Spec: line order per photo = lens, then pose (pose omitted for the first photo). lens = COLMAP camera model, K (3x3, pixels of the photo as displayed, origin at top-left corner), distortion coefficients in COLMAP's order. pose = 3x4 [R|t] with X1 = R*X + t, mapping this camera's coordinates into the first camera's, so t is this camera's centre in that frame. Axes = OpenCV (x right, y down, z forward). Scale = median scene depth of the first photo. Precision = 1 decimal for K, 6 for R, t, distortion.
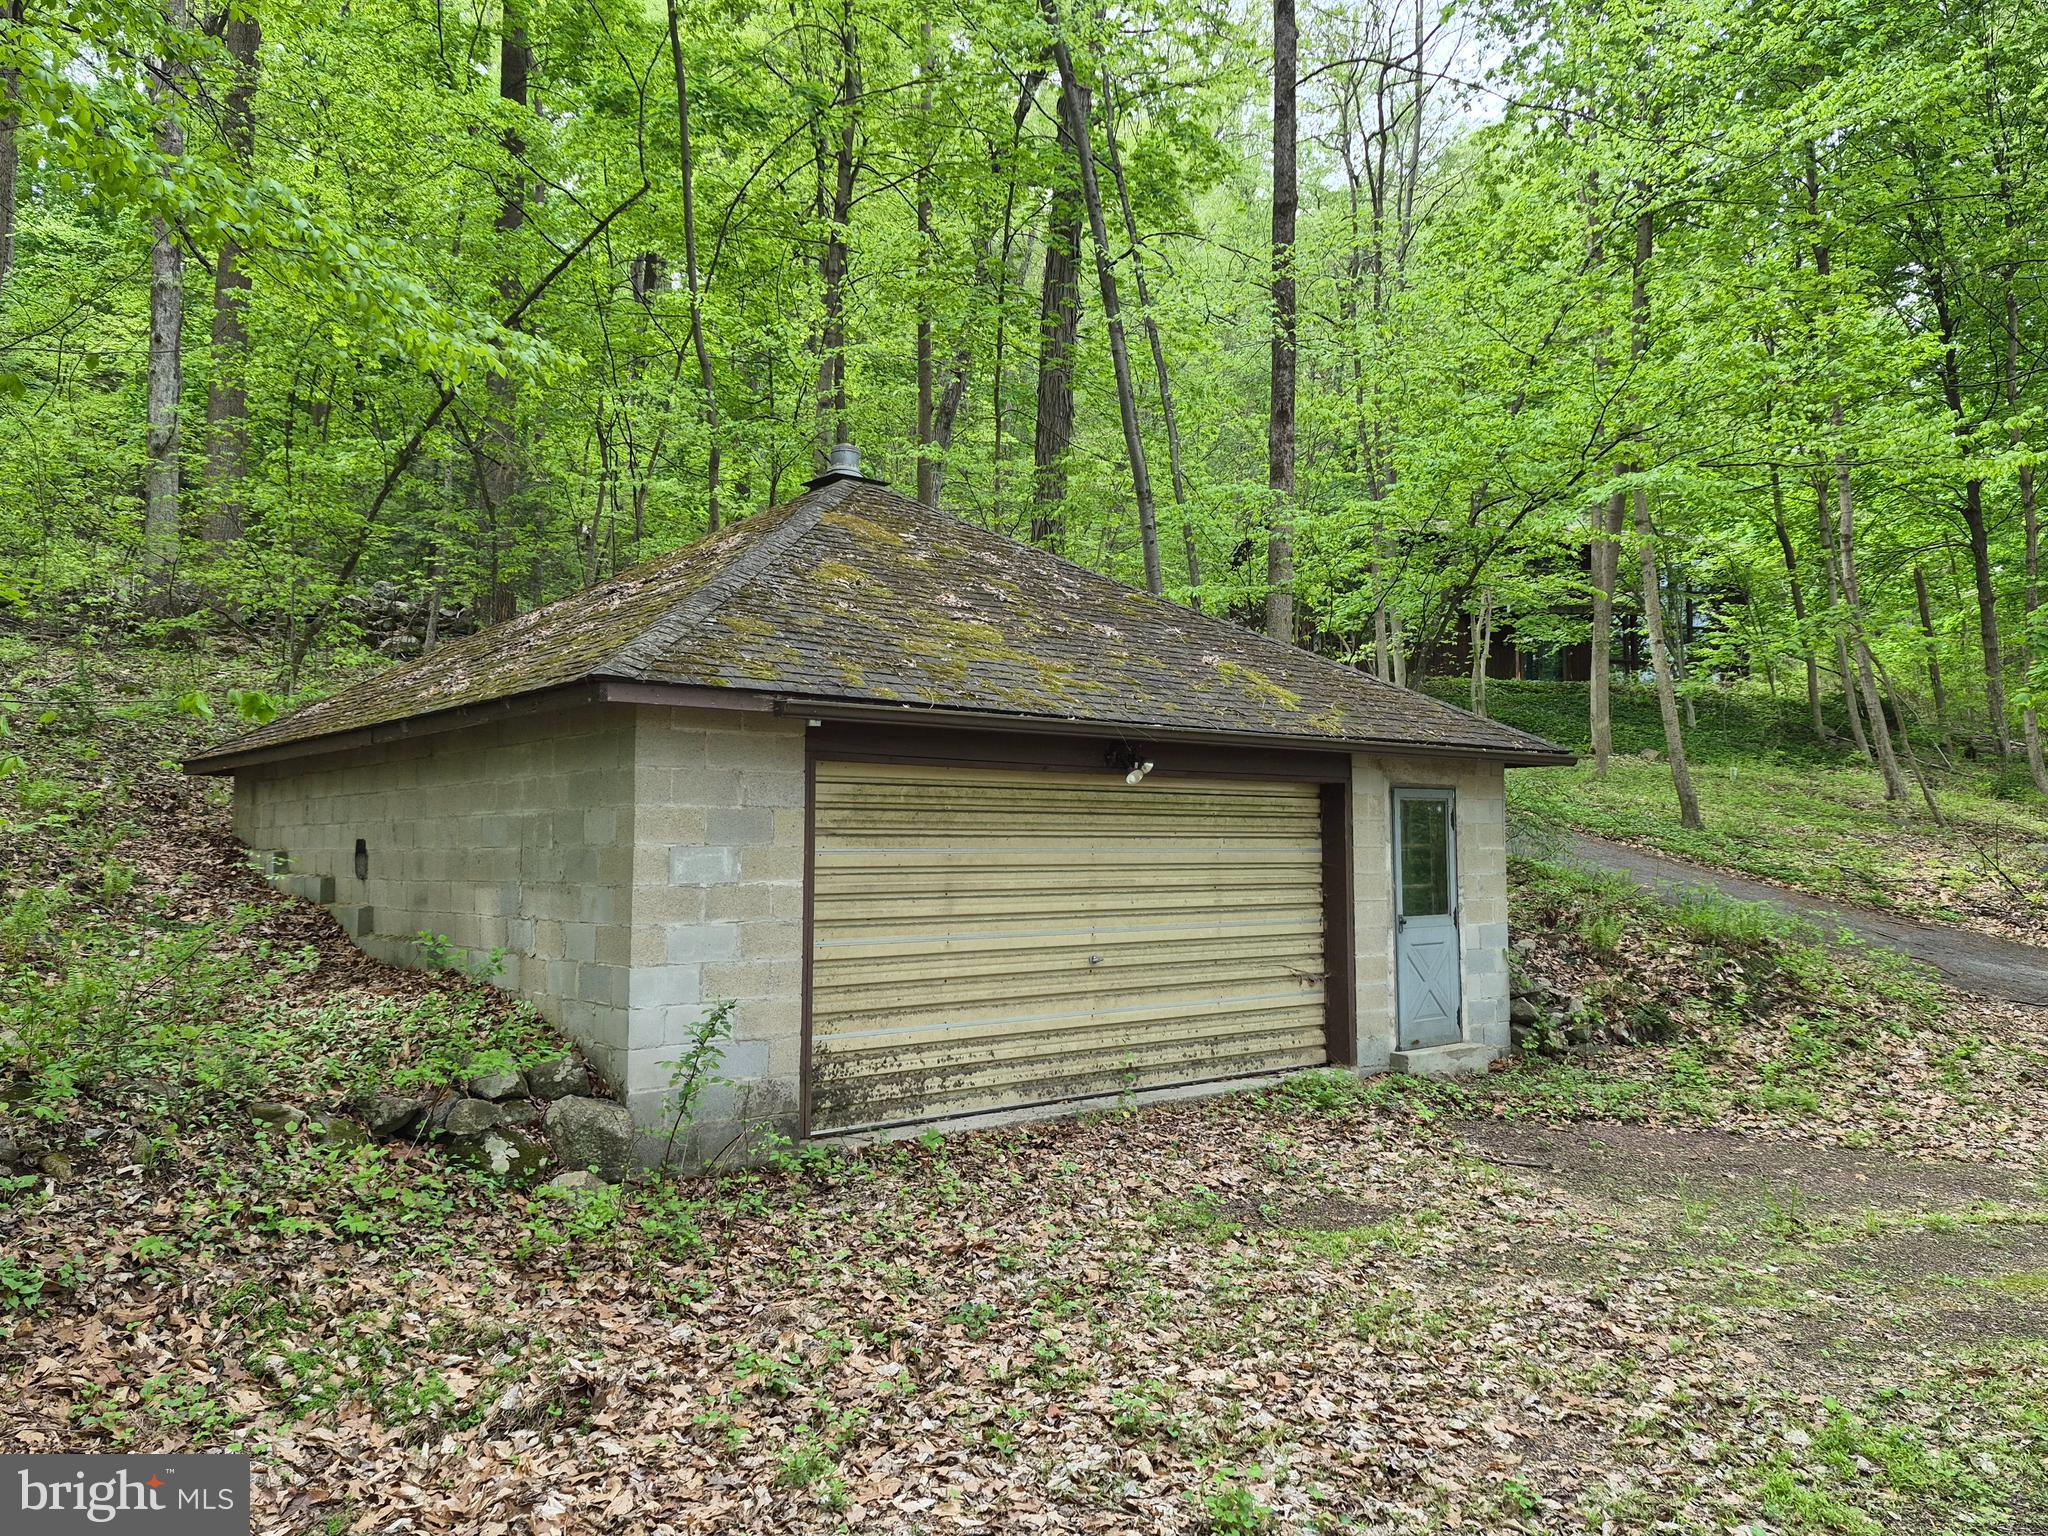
lens RADIAL K [[1430.7, 0, 1023.9], [0, 1430.7, 766.3], [0, 0, 1]] dist [0.002549, 0.000156]
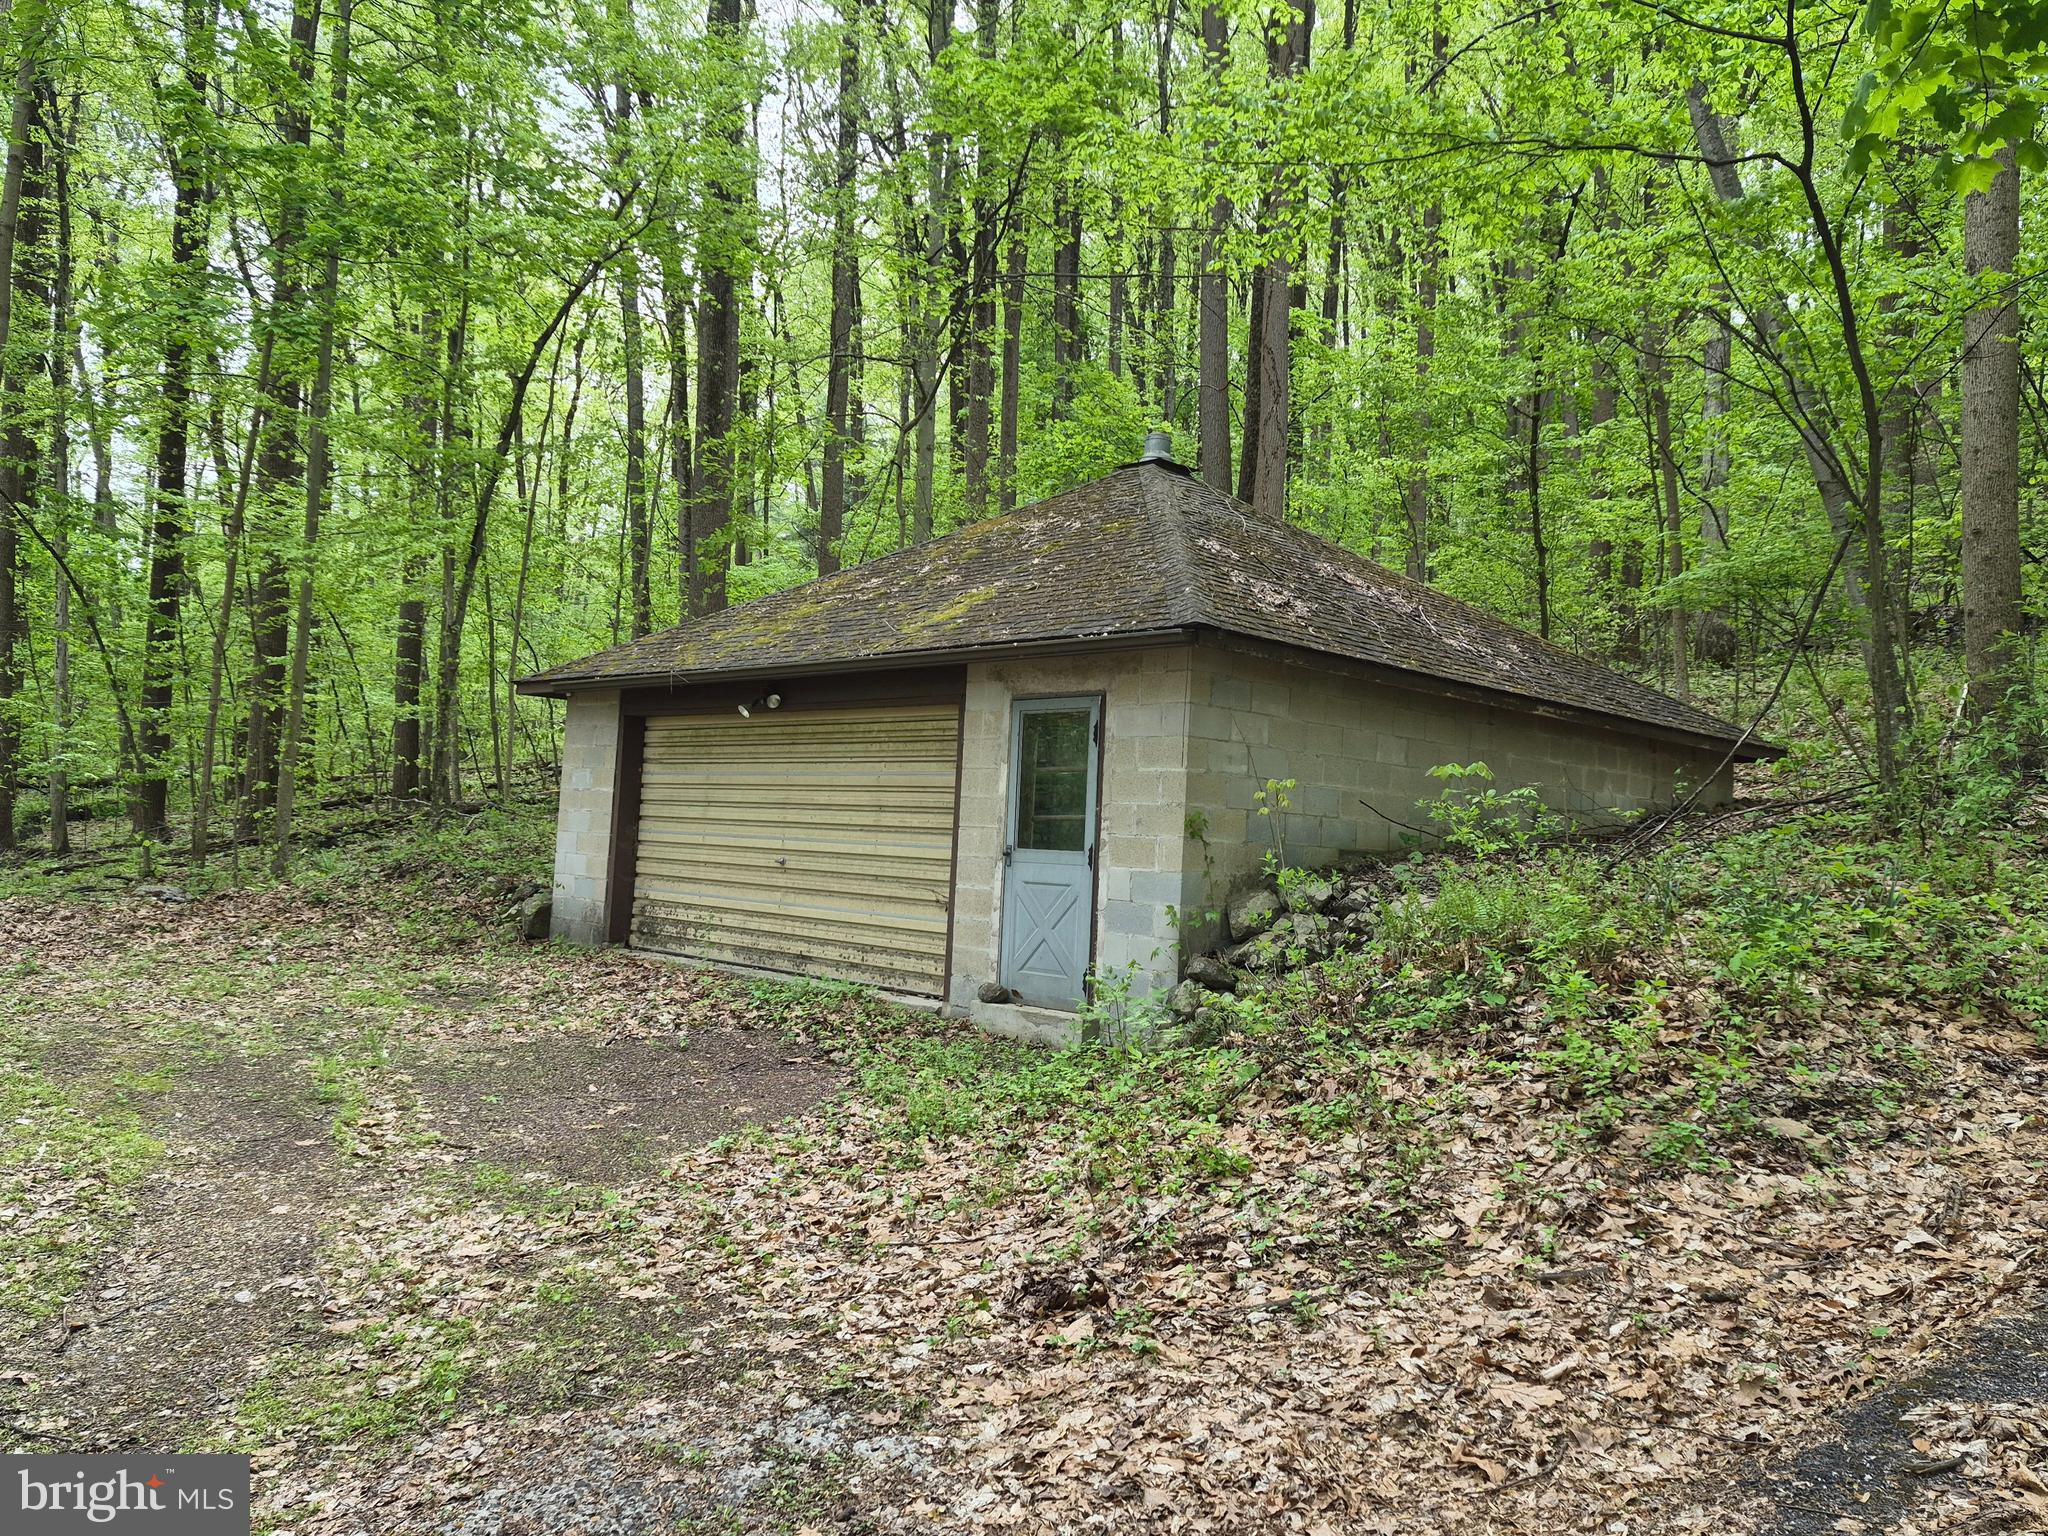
lens RADIAL K [[1430.7, 0, 1024.0], [0, 1430.7, 769.2], [0, 0, 1]] dist [0.002549, 0.000156]
pose [[0.125269, -0.033946, -0.991542, 1.220418], [0.022852, 0.999248, -0.031323, 0.092487], [0.991860, -0.018735, 0.125950, 0.982684]]
